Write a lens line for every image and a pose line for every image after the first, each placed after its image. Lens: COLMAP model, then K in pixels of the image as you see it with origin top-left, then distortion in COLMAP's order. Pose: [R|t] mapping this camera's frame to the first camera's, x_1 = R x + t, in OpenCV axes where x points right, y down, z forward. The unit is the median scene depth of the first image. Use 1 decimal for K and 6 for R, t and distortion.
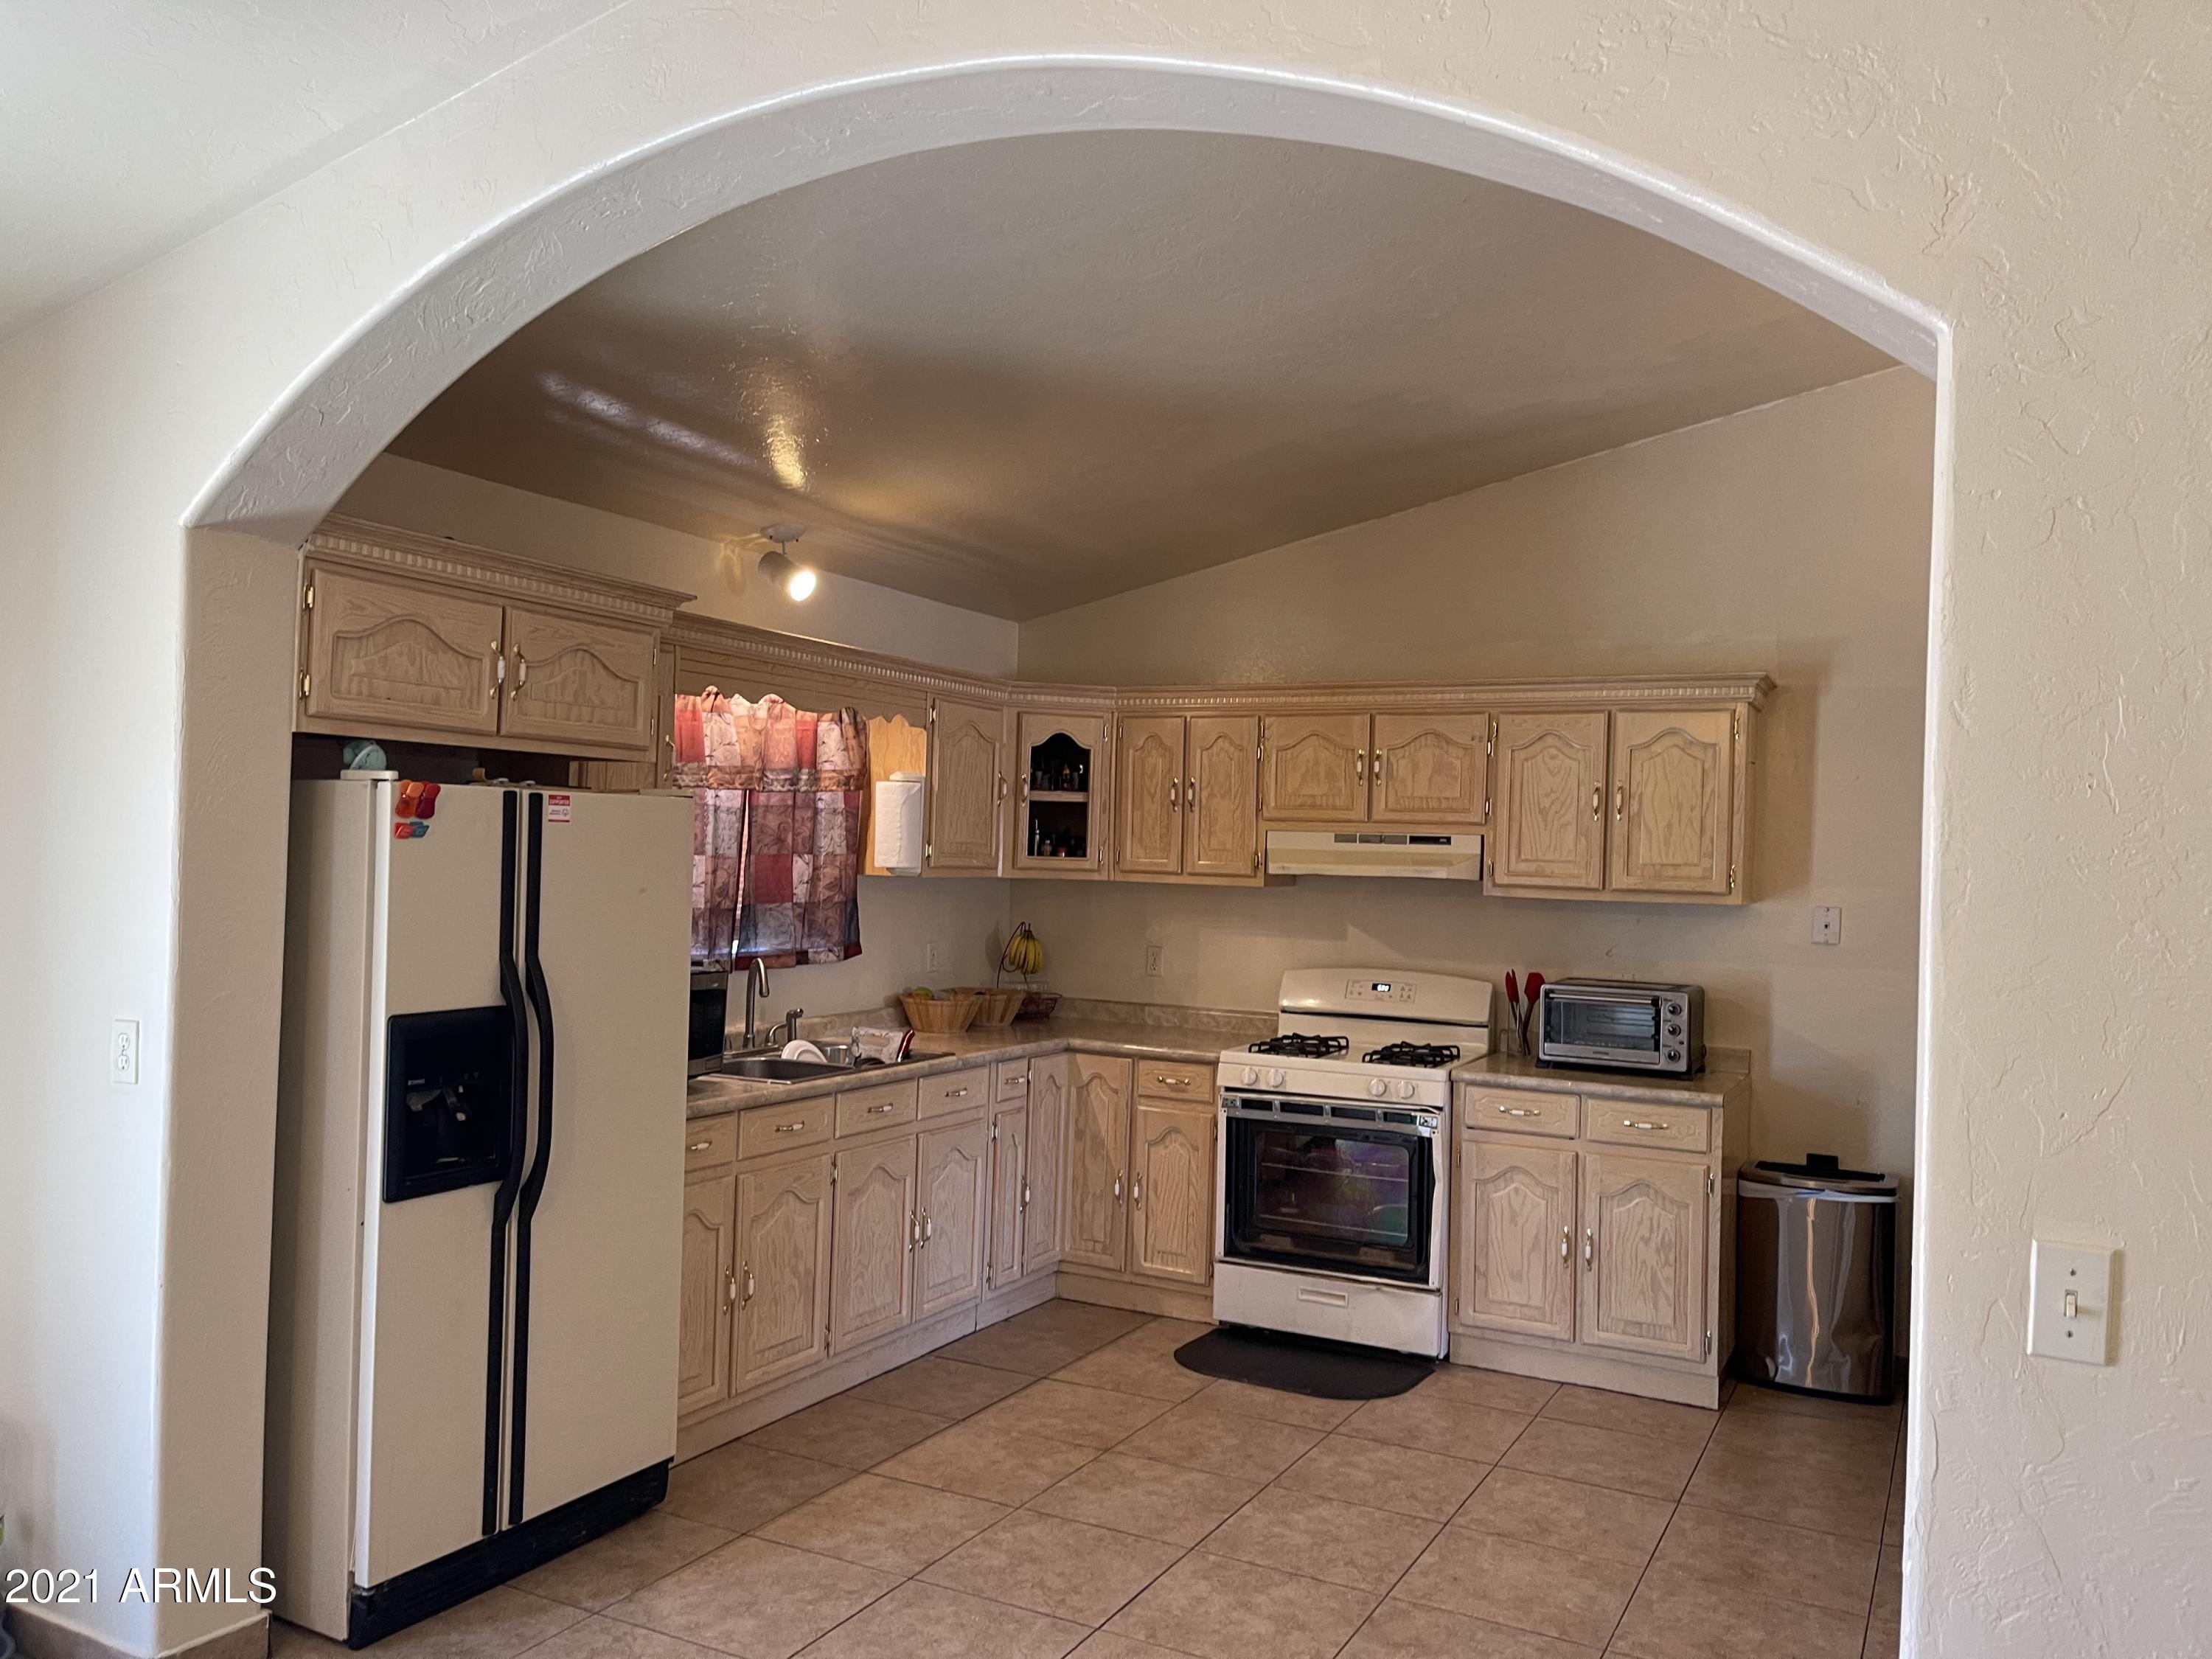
lens RADIAL K [[1688.9, 0, 1137.4], [0, 1688.9, 831.7], [0, 0, 1]] dist [0.104686, -0.133469]
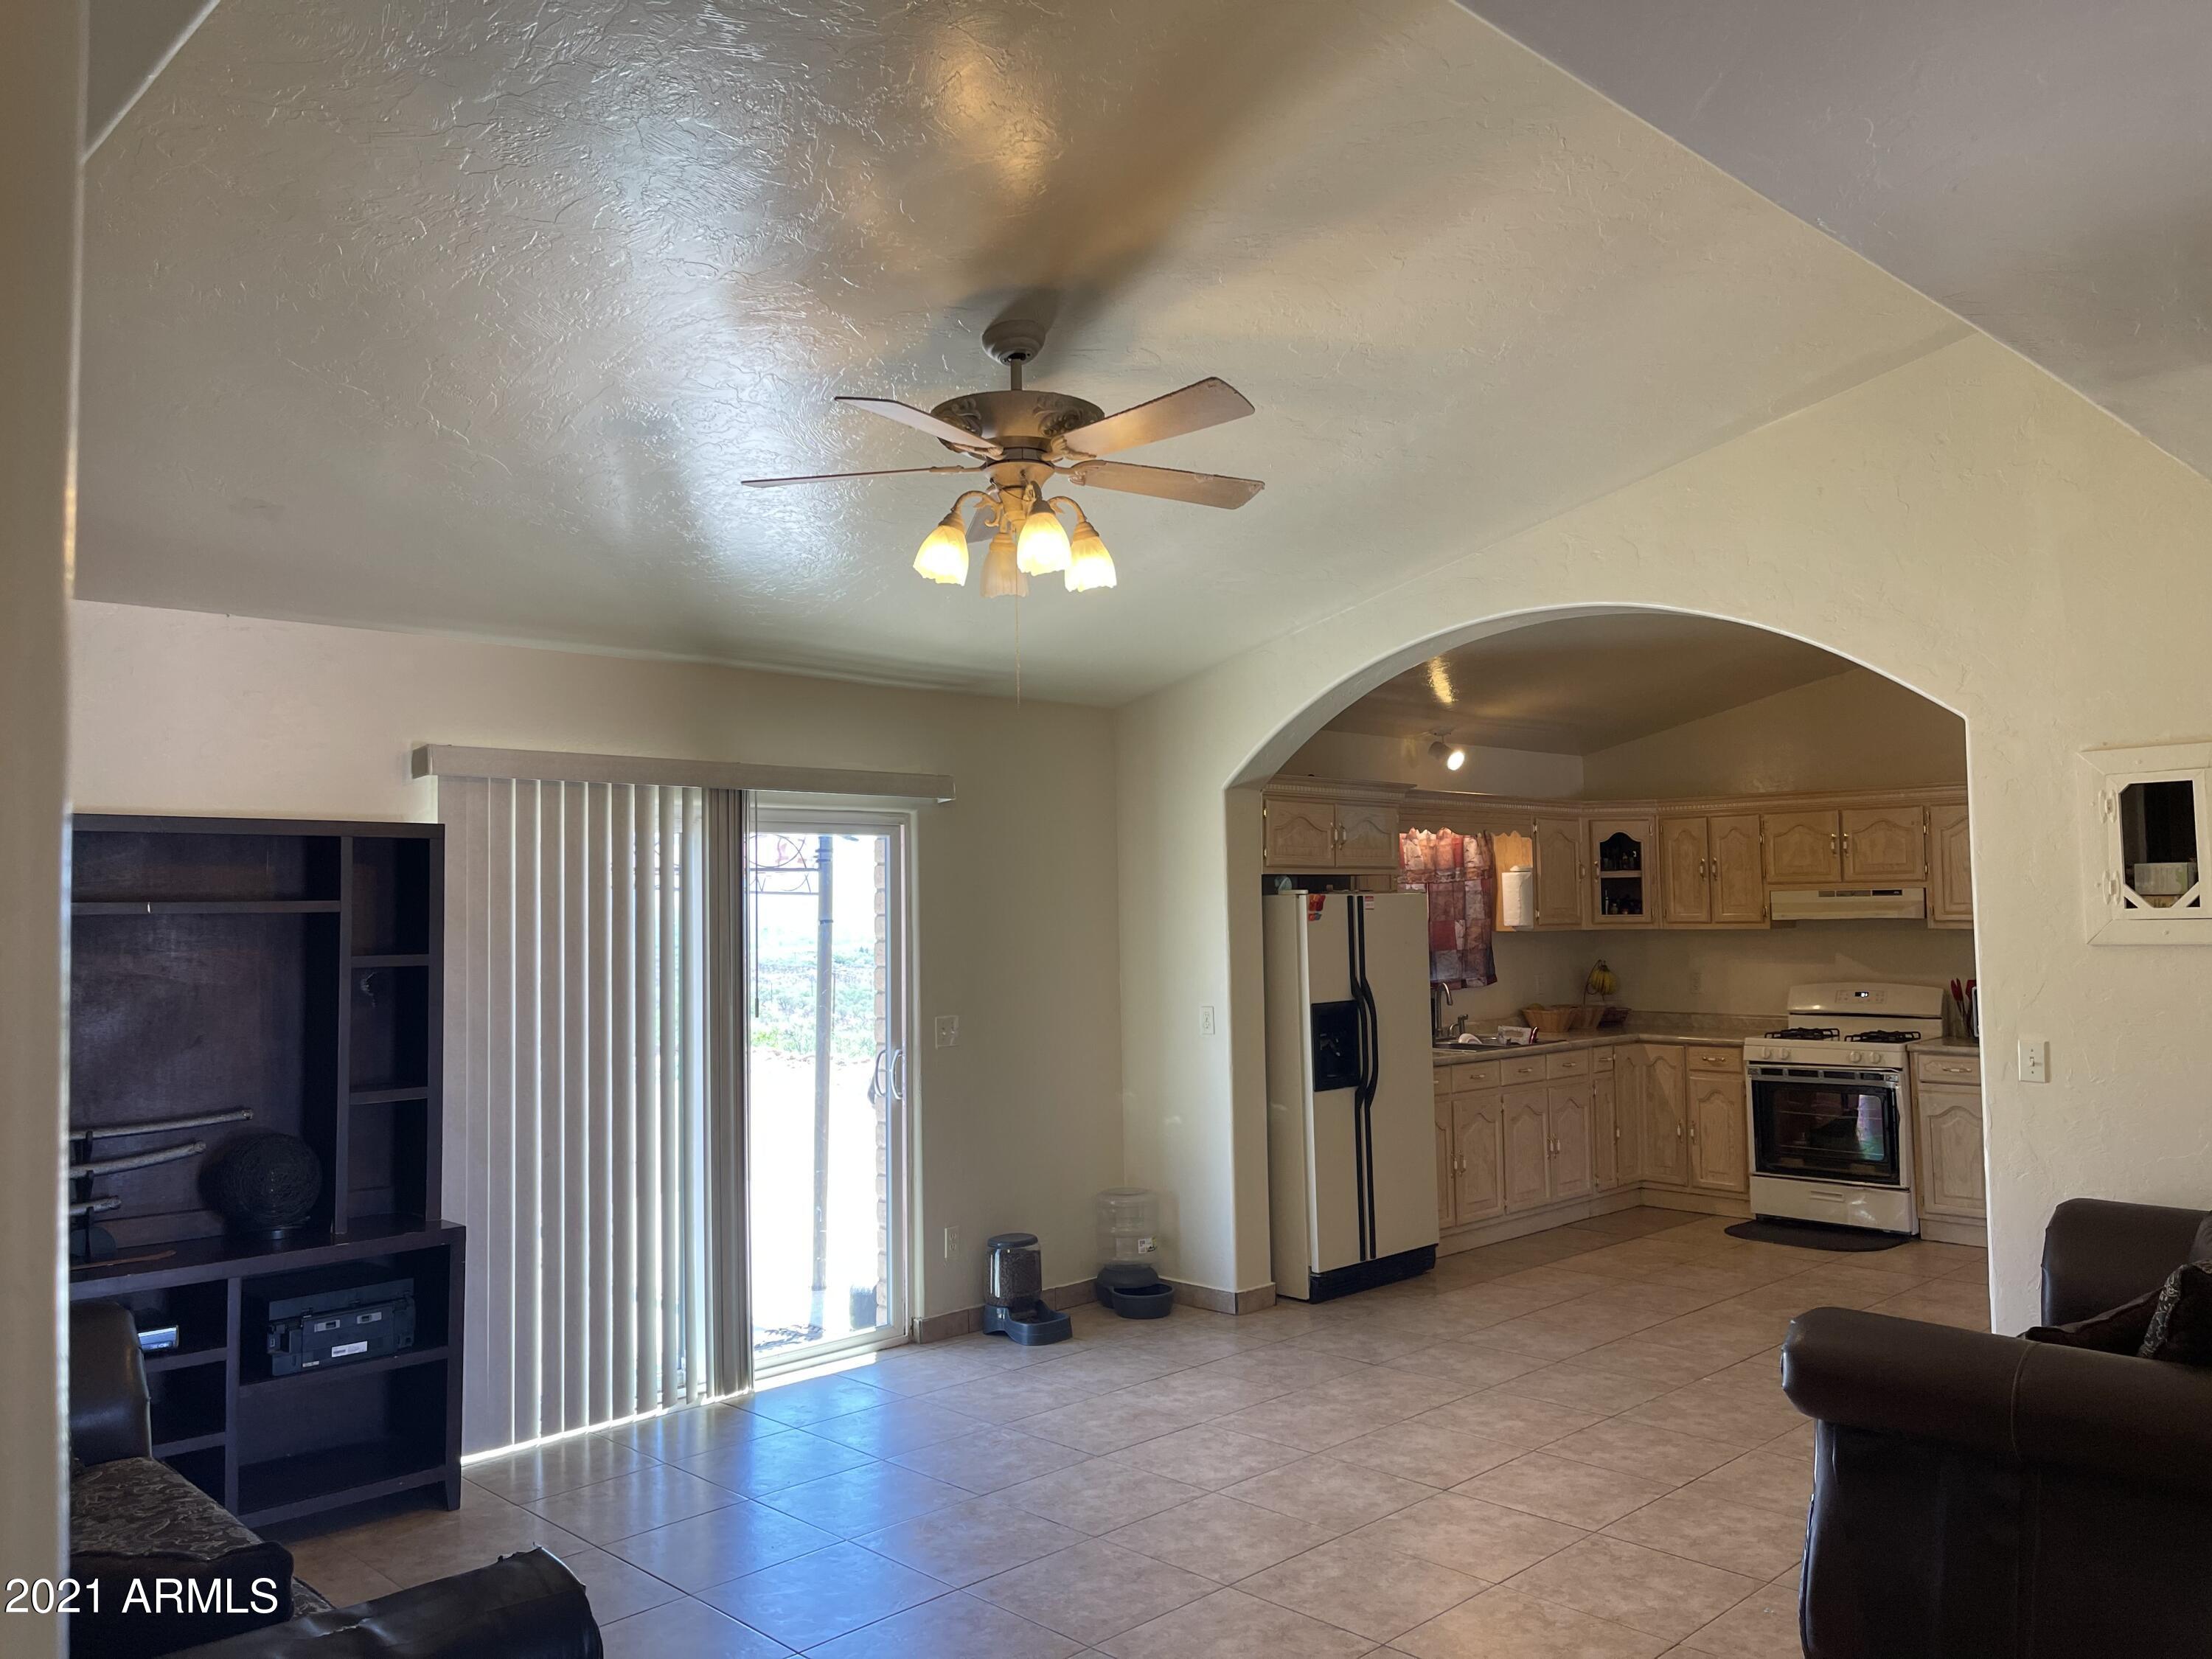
lens RADIAL K [[1688.9, 0, 1137.4], [0, 1688.9, 831.7], [0, 0, 1]] dist [0.104686, -0.133469]
pose [[0.950750, -0.060182, -0.304060, 0.008512], [0.049154, 0.997830, -0.043801, -0.015206], [0.306036, 0.026698, 0.951645, -0.648096]]
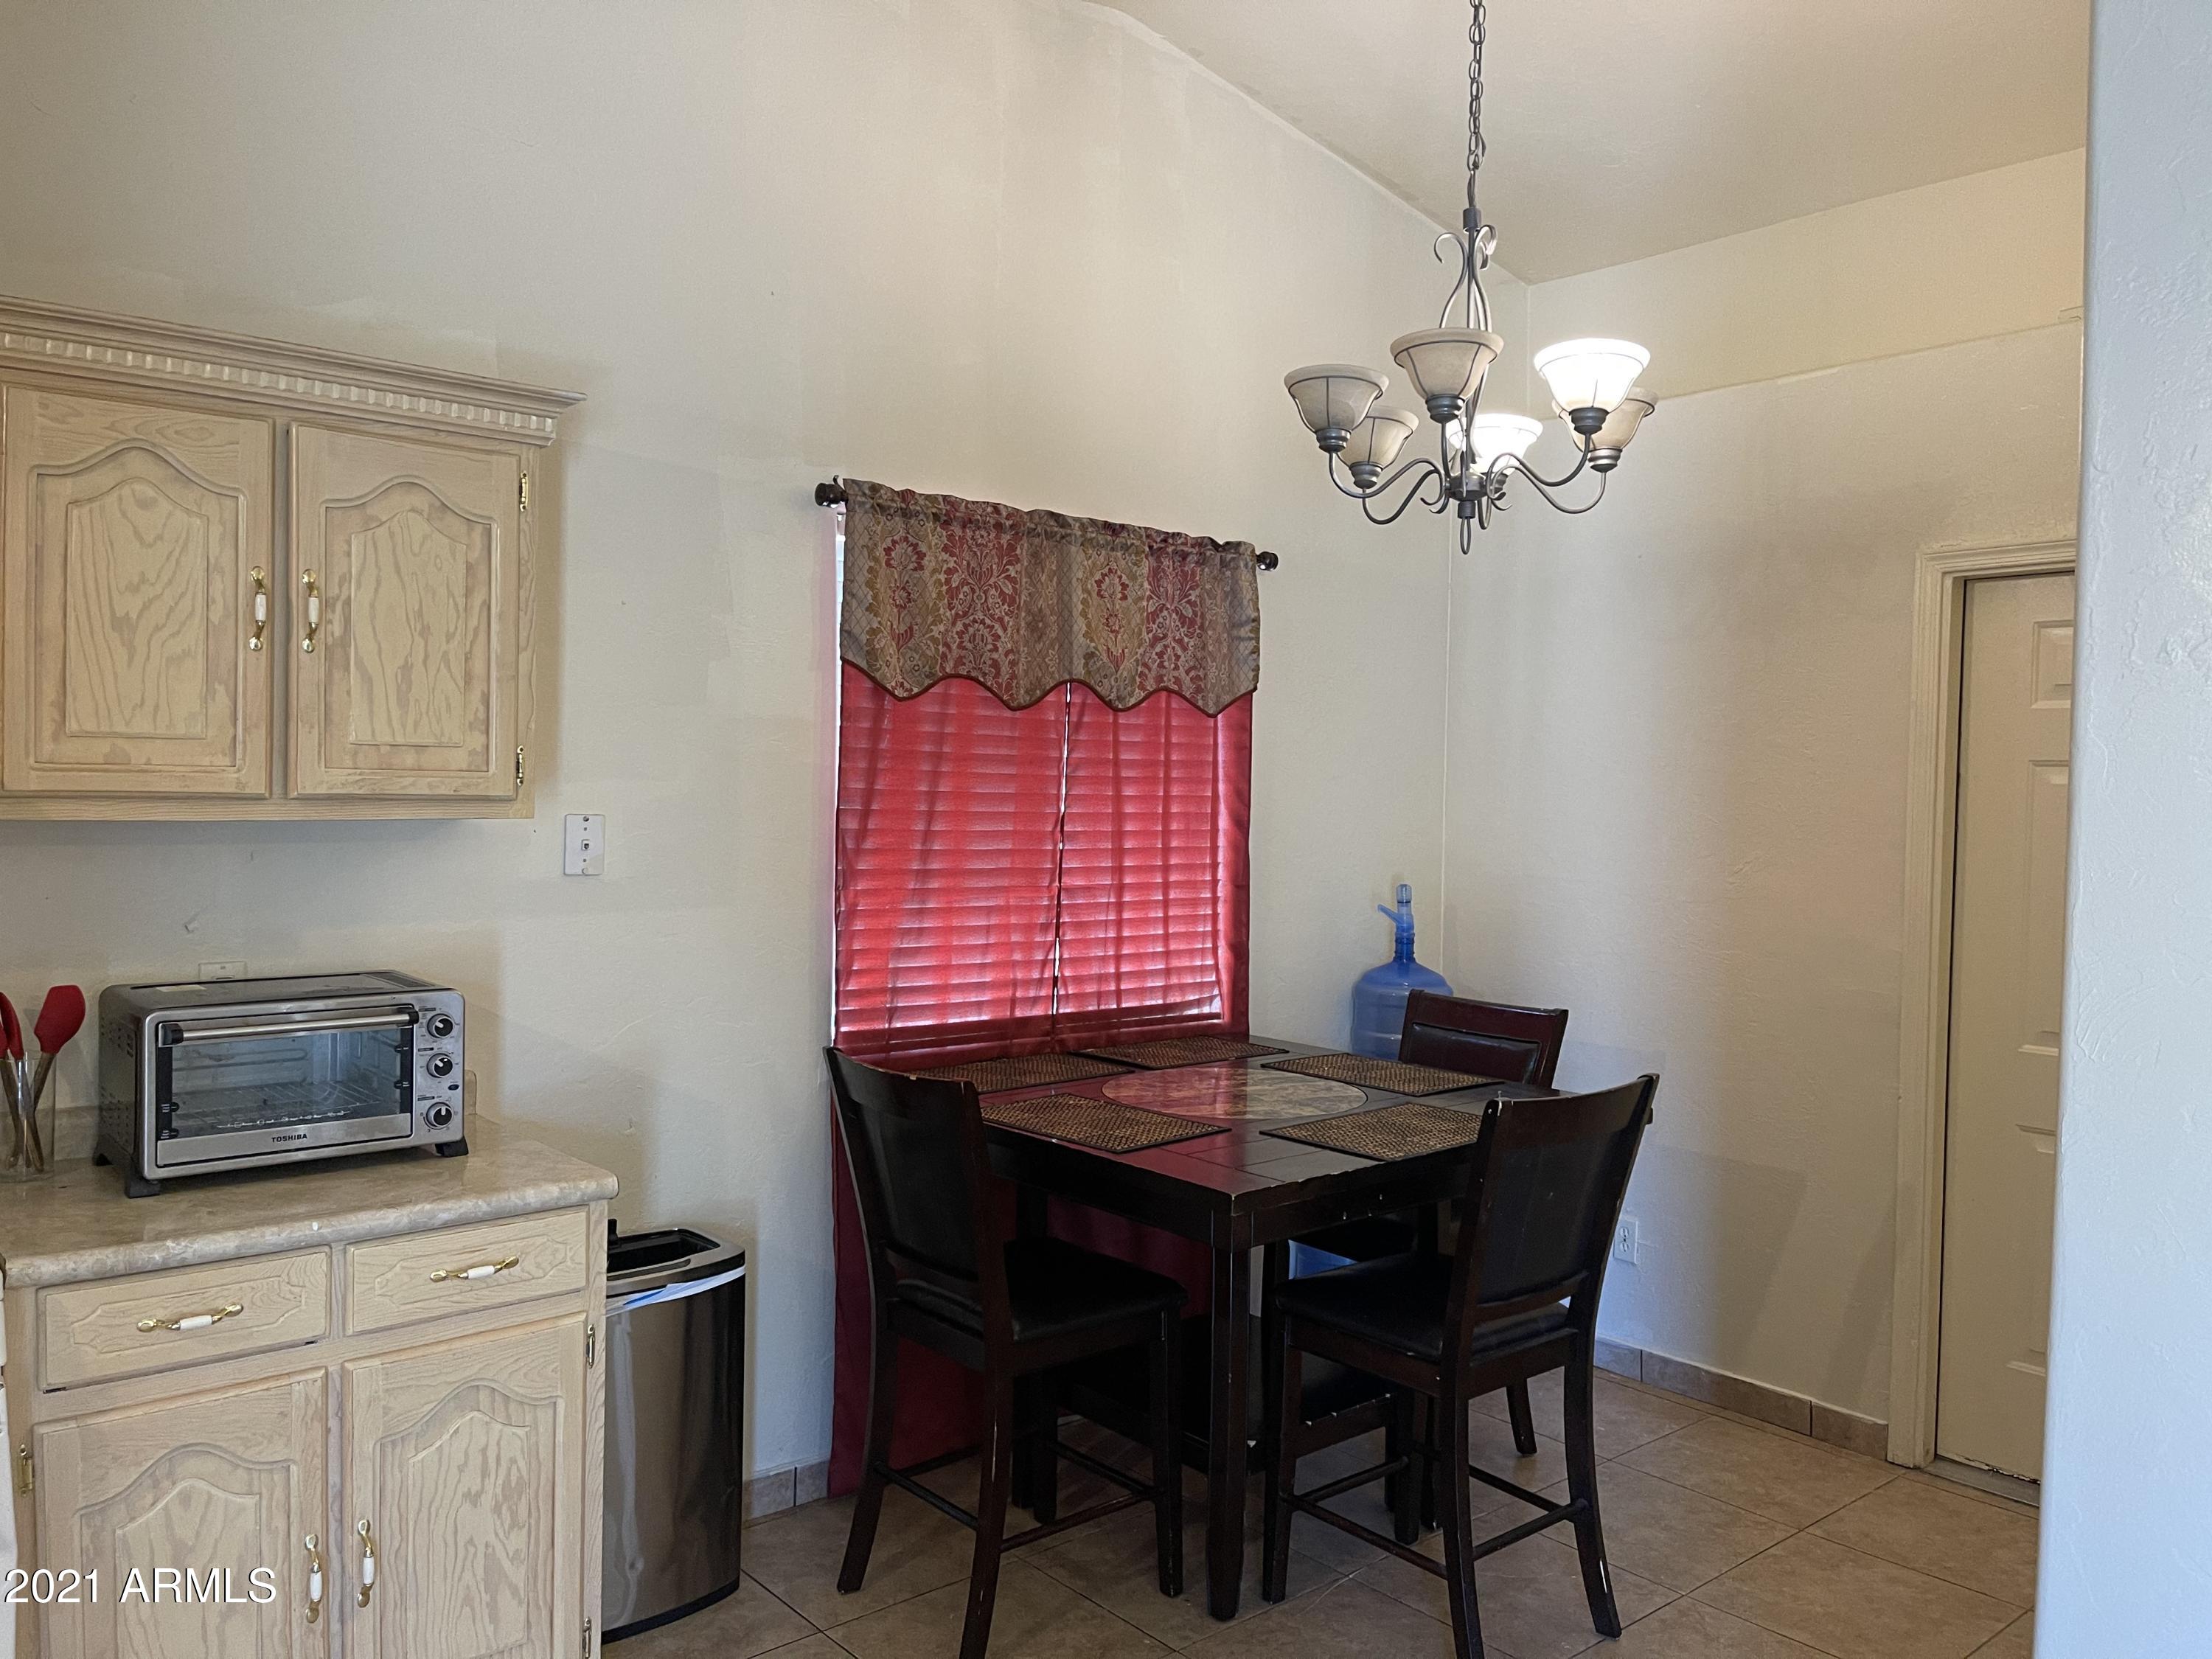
lens RADIAL K [[1688.9, 0, 1137.4], [0, 1688.9, 831.7], [0, 0, 1]] dist [0.104686, -0.133469]
pose [[0.390714, -0.048764, 0.919219, -0.072799], [-0.015198, 0.998118, 0.059410, 0.011076], [-0.920387, -0.037183, 0.389238, 0.576421]]
